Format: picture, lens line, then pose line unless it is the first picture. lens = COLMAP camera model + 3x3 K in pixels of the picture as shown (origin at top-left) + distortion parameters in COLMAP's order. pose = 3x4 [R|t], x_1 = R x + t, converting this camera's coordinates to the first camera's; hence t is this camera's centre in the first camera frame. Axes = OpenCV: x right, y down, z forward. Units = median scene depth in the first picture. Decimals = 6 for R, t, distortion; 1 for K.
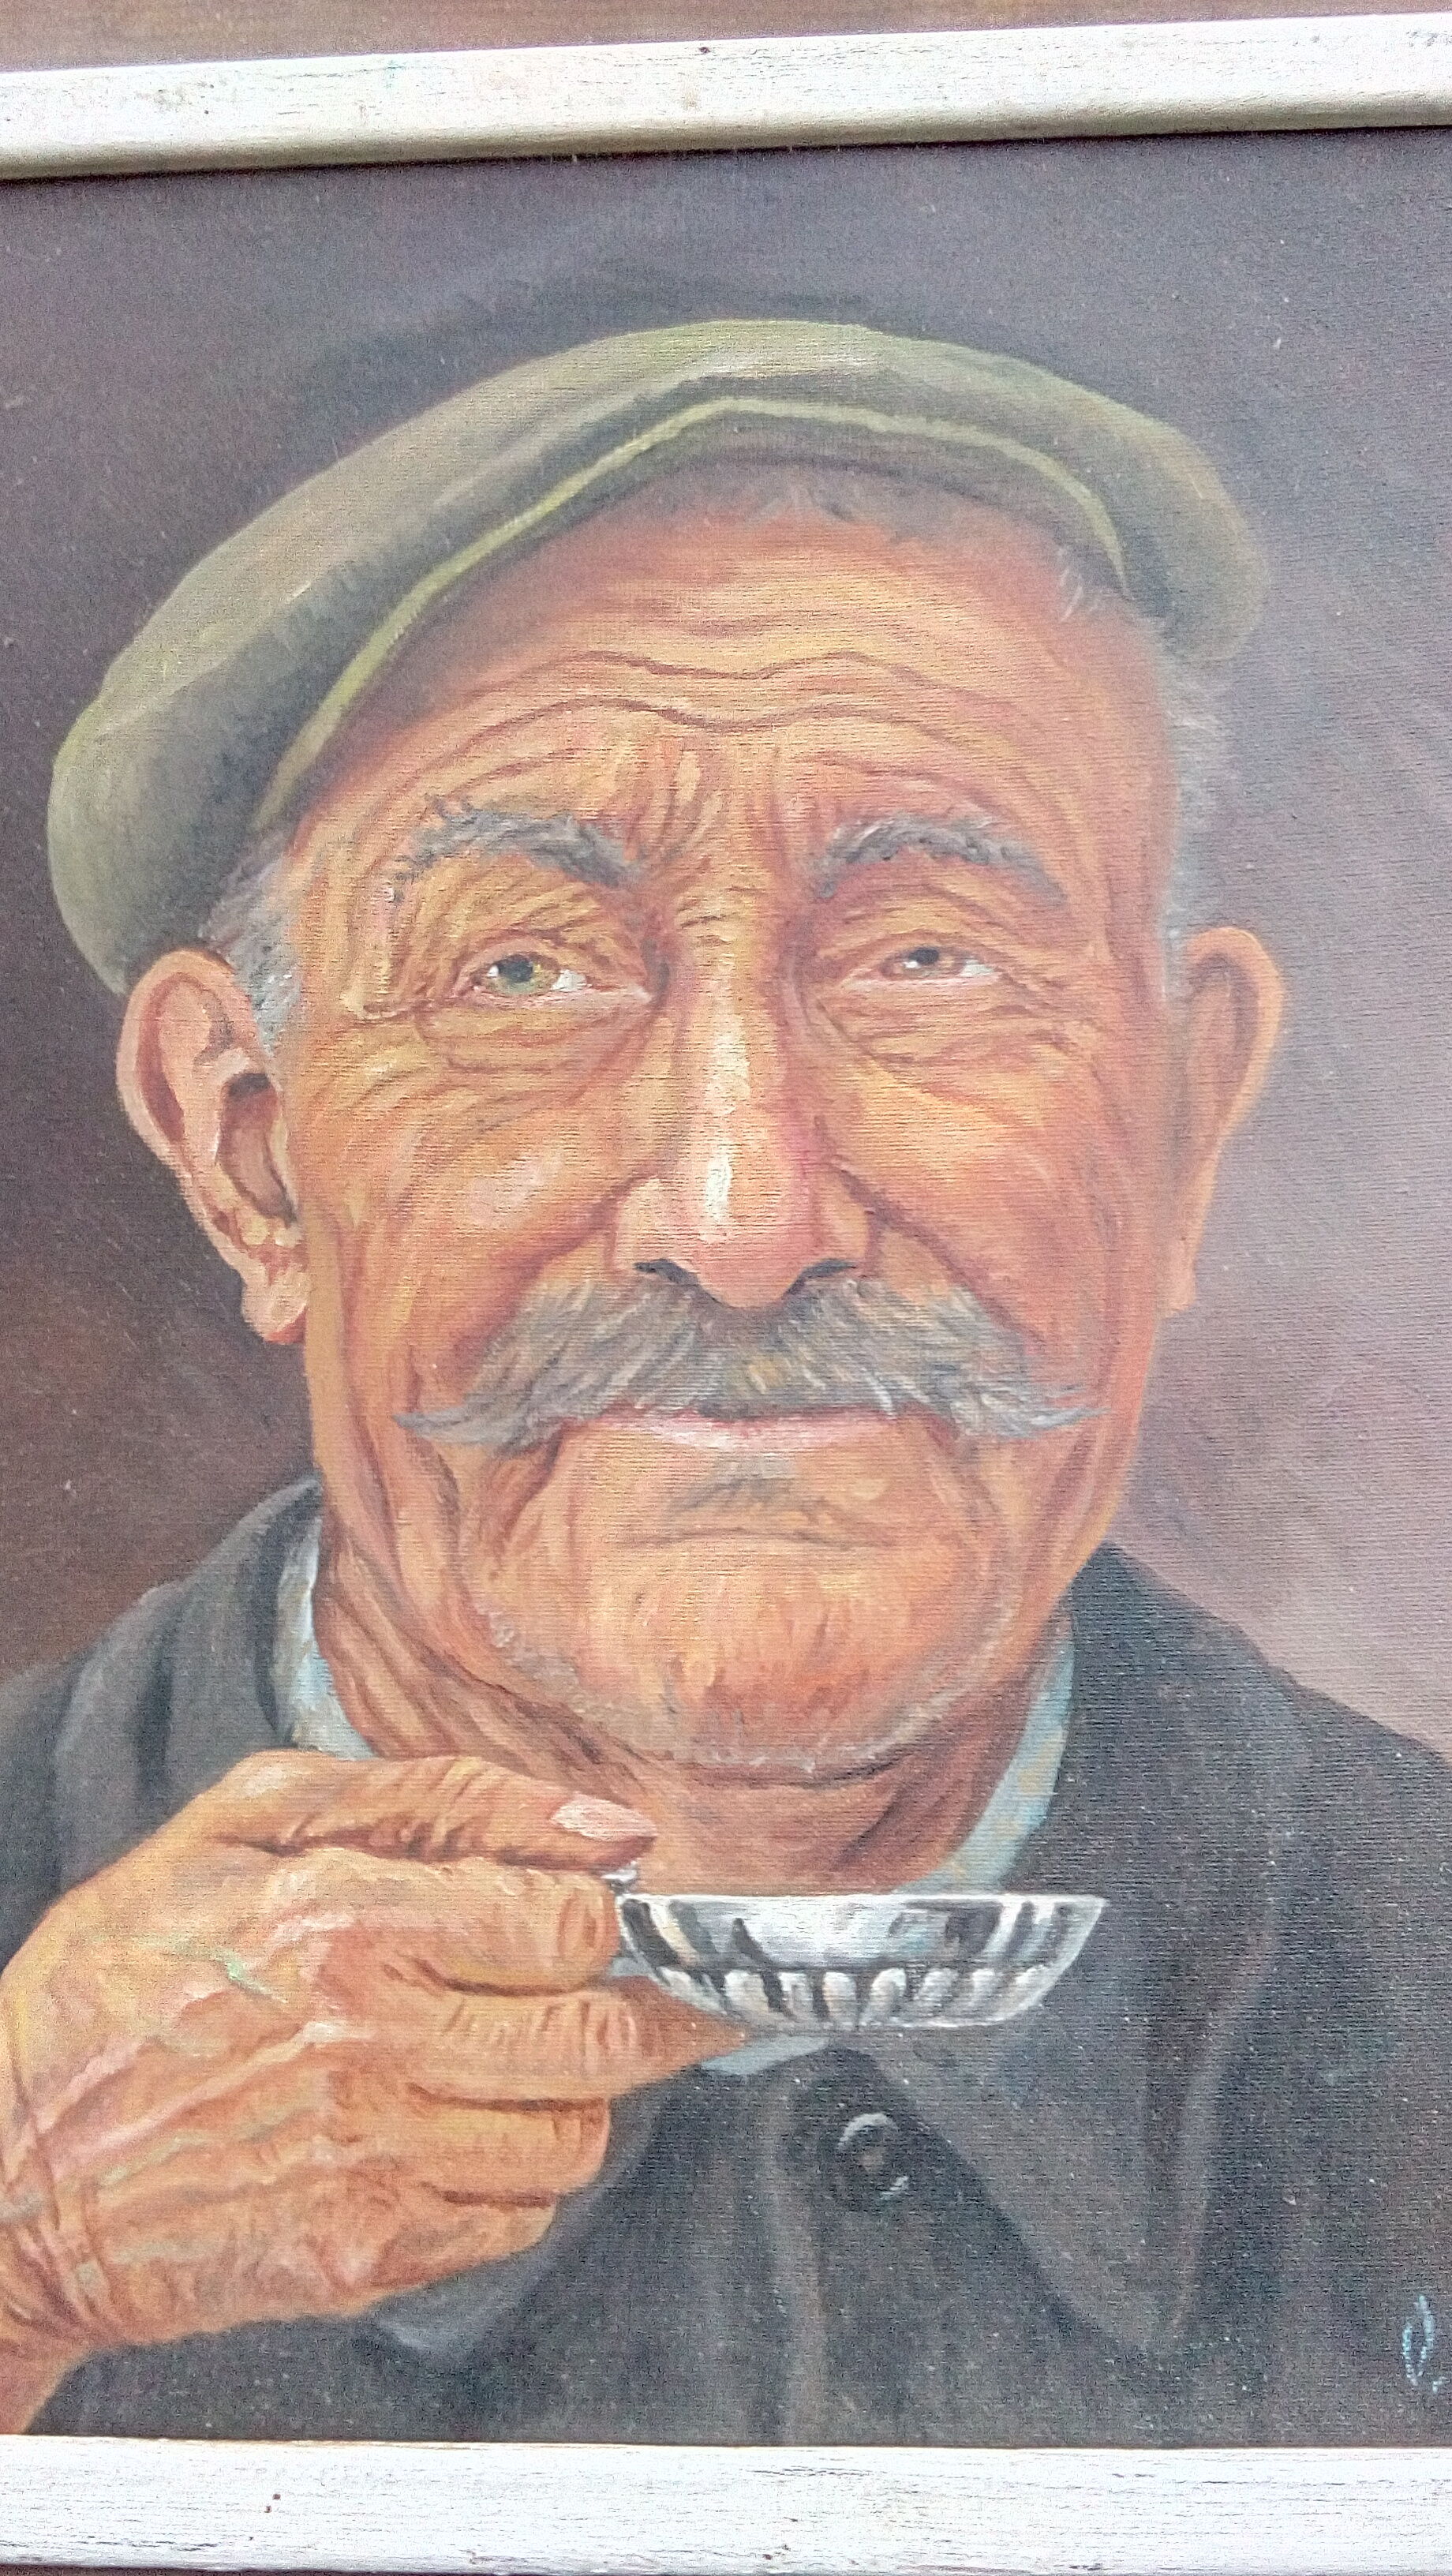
lens RADIAL K [[2073.2, 0, 714.1], [0, 2073.2, 1276.6], [0, 0, 1]] dist [0.121951, -0.204511]
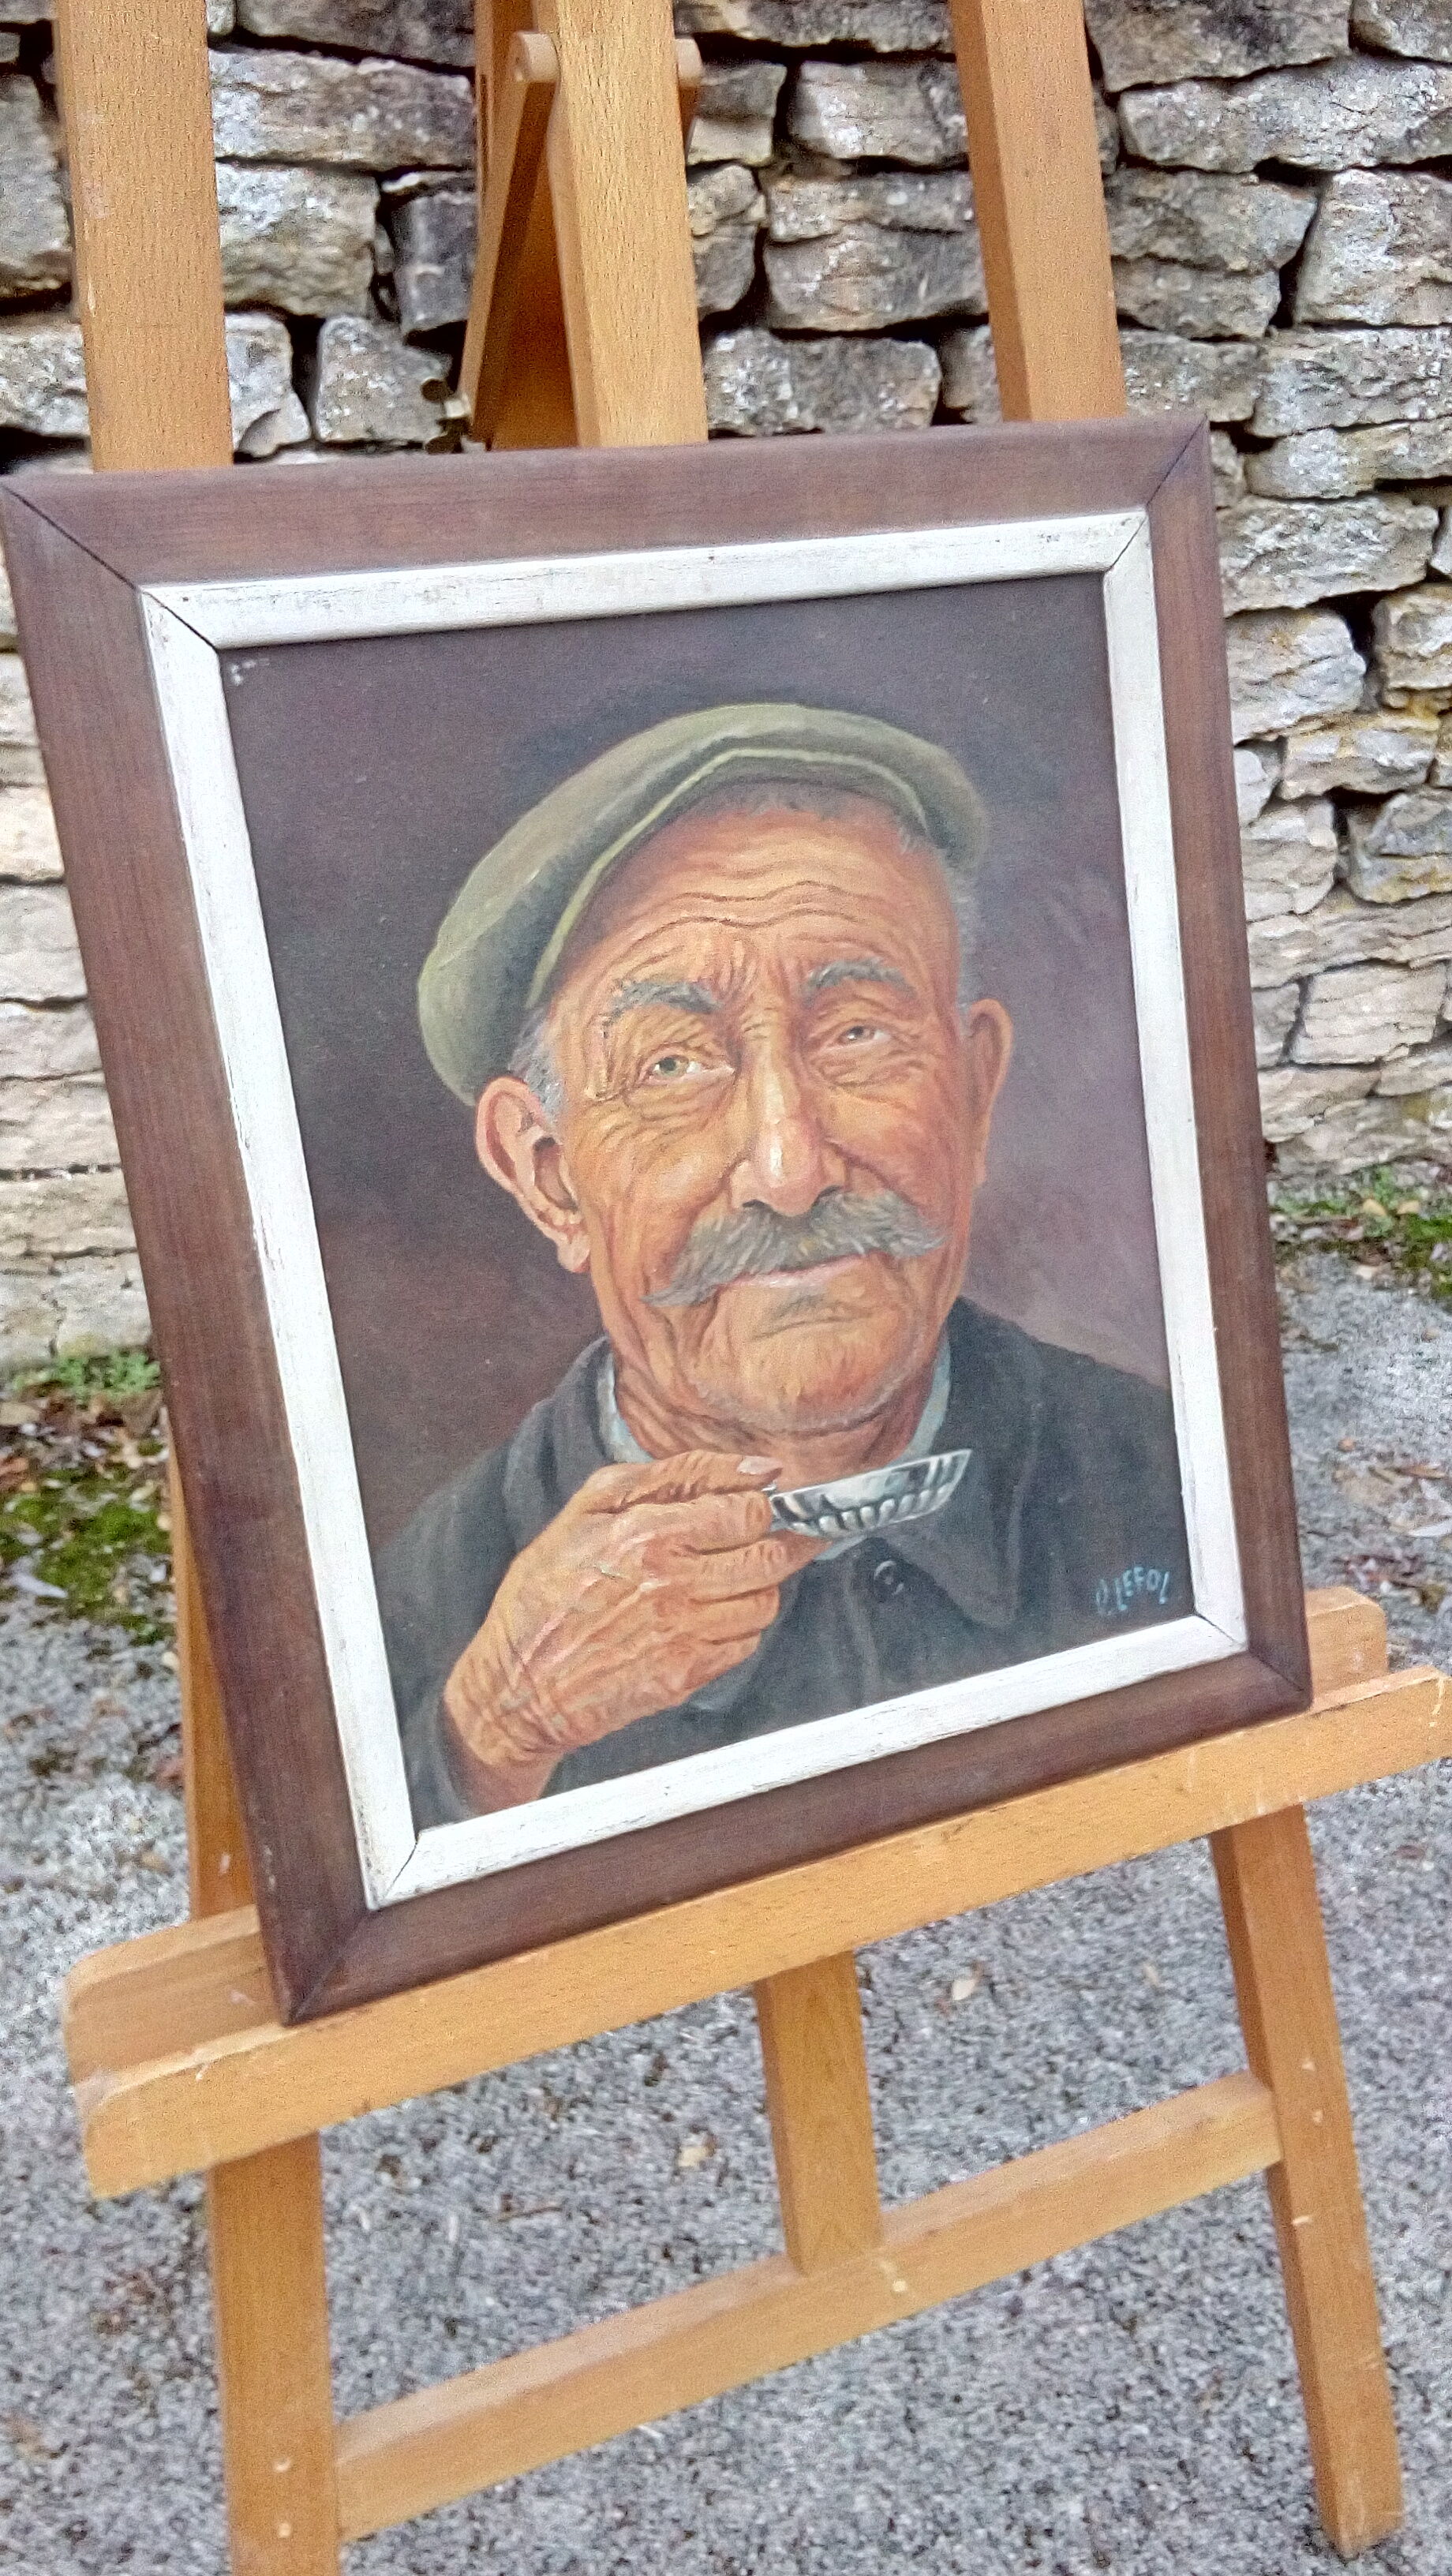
lens RADIAL K [[2073.2, 0, 742.1], [0, 2073.2, 1290.4], [0, 0, 1]] dist [0.121951, -0.204511]
pose [[0.909038, -0.181990, 0.374872, -0.812090], [0.085048, 0.961684, 0.260637, -0.452177], [-0.407942, -0.205047, 0.889685, -0.814026]]
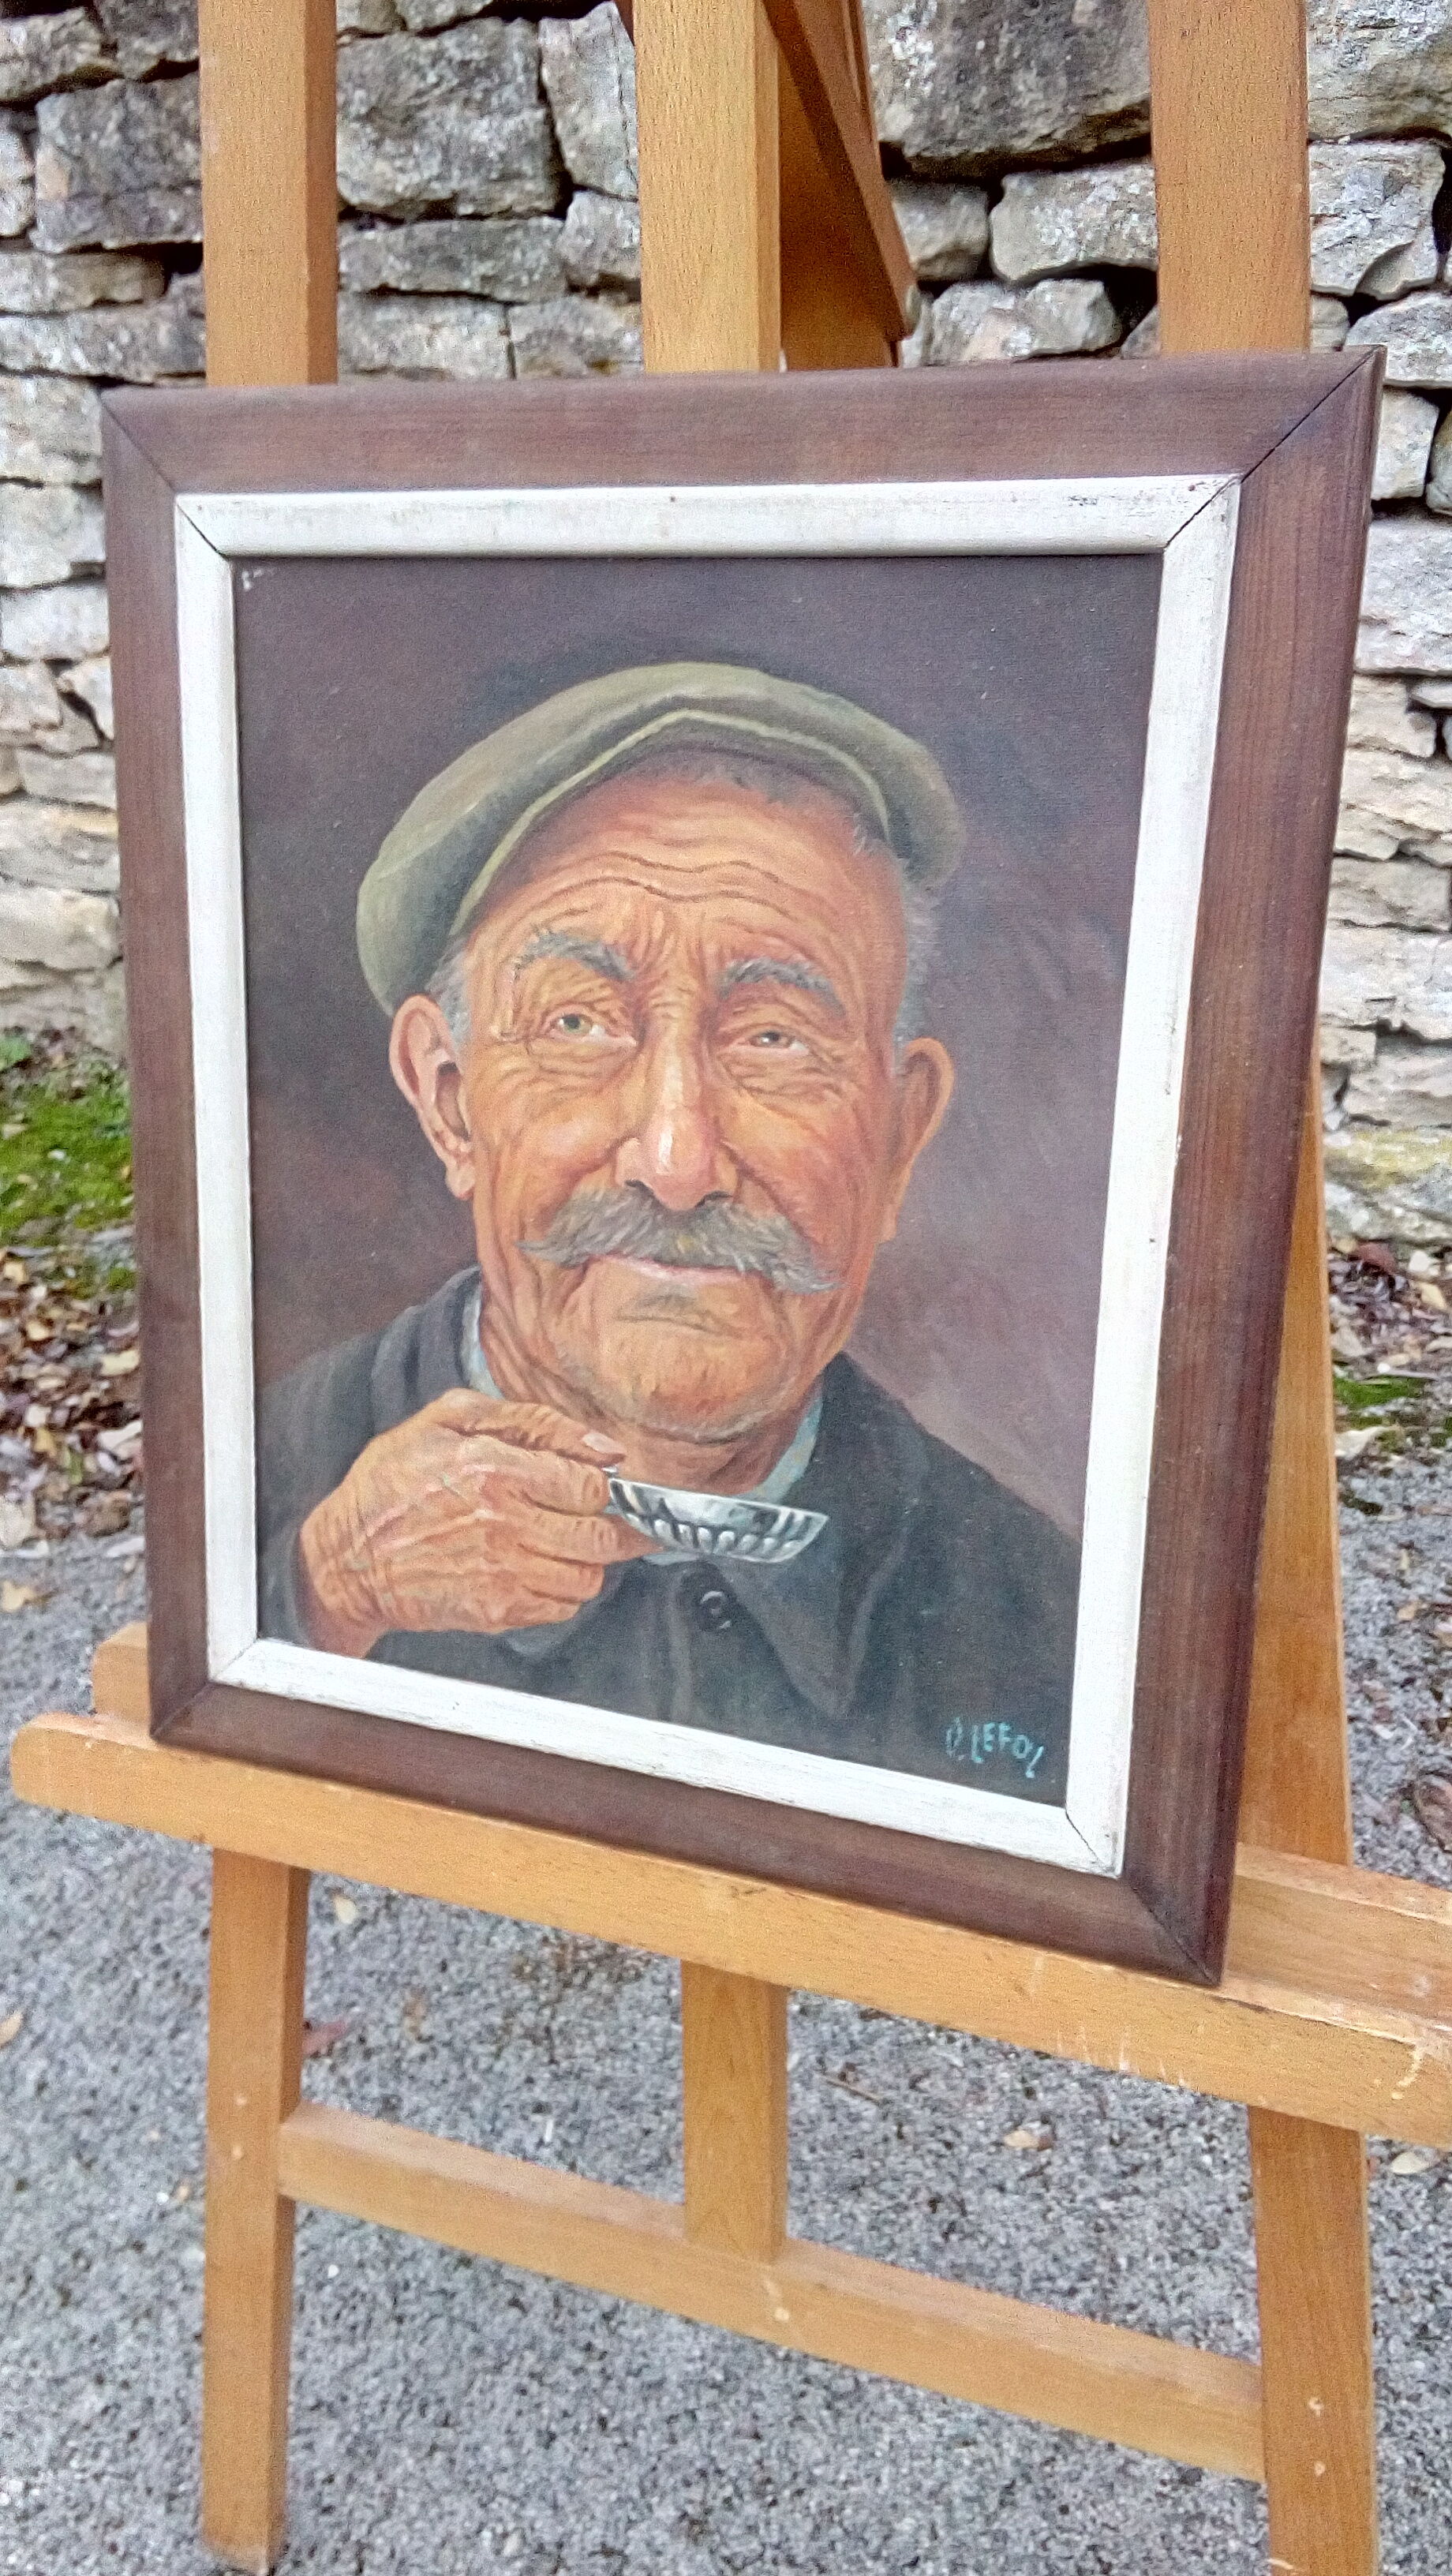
lens RADIAL K [[2073.2, 0, 737.7], [0, 2073.2, 1288.1], [0, 0, 1]] dist [0.121951, -0.204511]
pose [[0.944144, 0.123479, -0.305523, 0.671526], [-0.020678, 0.947514, 0.319044, -0.536724], [0.328883, -0.294906, 0.897144, -0.744930]]
